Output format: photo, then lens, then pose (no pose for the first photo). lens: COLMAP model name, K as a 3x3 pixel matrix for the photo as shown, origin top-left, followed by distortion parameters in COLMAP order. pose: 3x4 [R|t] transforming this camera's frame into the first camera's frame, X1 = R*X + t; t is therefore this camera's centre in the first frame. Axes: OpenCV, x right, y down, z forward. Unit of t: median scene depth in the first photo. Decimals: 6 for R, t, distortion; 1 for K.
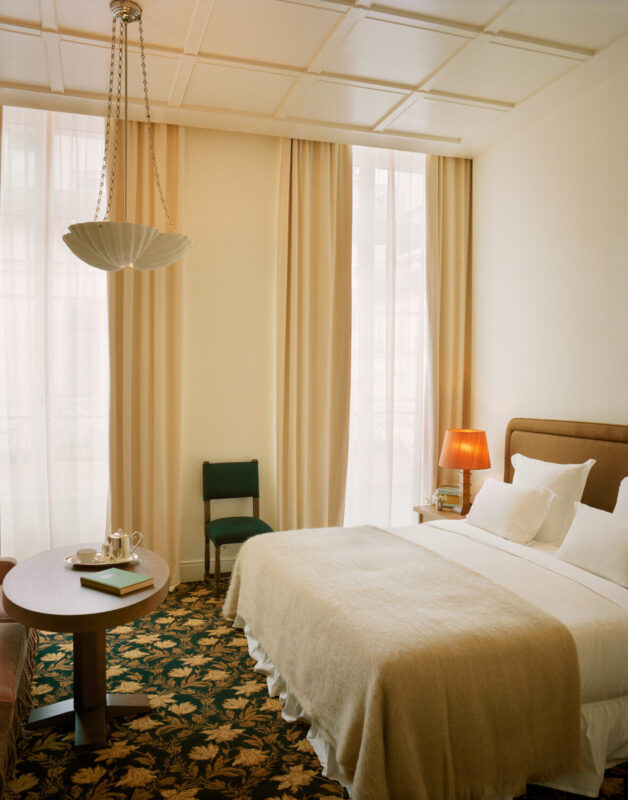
lens RADIAL K [[664.3, 0, 312.8], [0, 664.3, 397.9], [0, 0, 1]] dist [-0.071880, 0.086765]
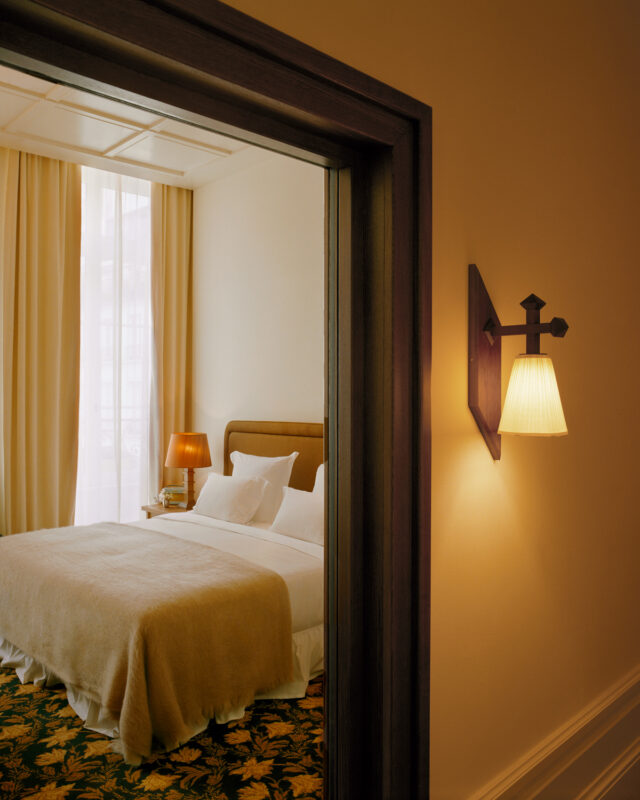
lens RADIAL K [[656.3, 0, 321.0], [0, 656.3, 398.7], [0, 0, 1]] dist [-0.062300, -0.006377]
pose [[0.903580, -0.008669, 0.428331, -0.055015], [0.014674, 0.999835, -0.010718, 0.008130], [-0.428167, 0.015970, 0.903558, -0.125561]]
